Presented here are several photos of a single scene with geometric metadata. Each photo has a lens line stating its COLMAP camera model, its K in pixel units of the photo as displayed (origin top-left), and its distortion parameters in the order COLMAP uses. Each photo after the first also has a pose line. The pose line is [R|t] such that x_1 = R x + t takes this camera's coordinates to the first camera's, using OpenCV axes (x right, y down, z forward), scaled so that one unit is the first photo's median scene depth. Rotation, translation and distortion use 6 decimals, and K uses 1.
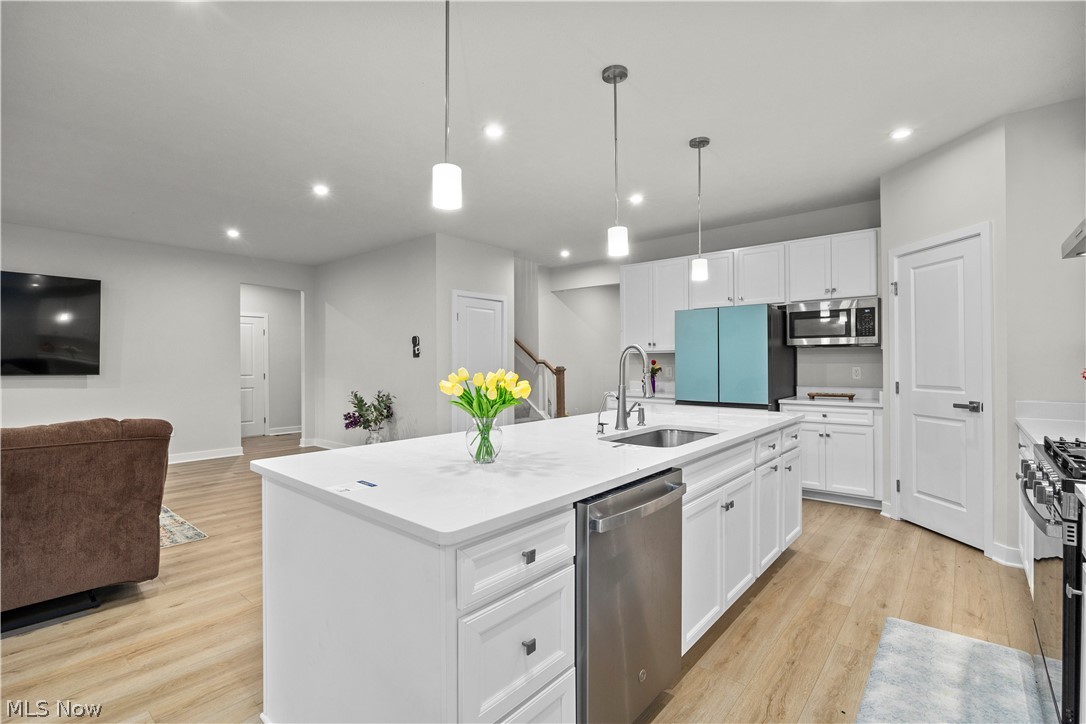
lens RADIAL K [[498.8, 0, 542.2], [0, 498.8, 359.8], [0, 0, 1]] dist [-0.001153, -0.000132]
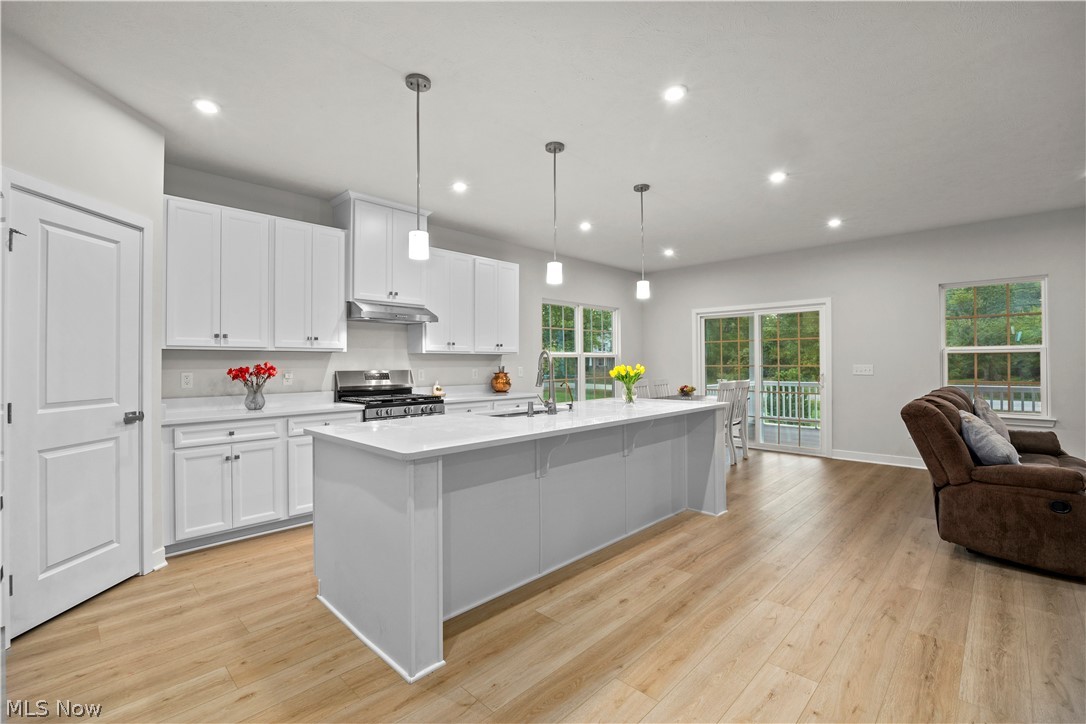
lens RADIAL K [[474.3, 0, 542.2], [0, 474.3, 360.1], [0, 0, 1]] dist [-0.015711, -0.000108]
pose [[-0.997761, 0.013049, 0.065598, 0.070926], [0.012022, 0.999799, -0.016027, 0.011290], [-0.065794, -0.015202, -0.997717, 1.561320]]
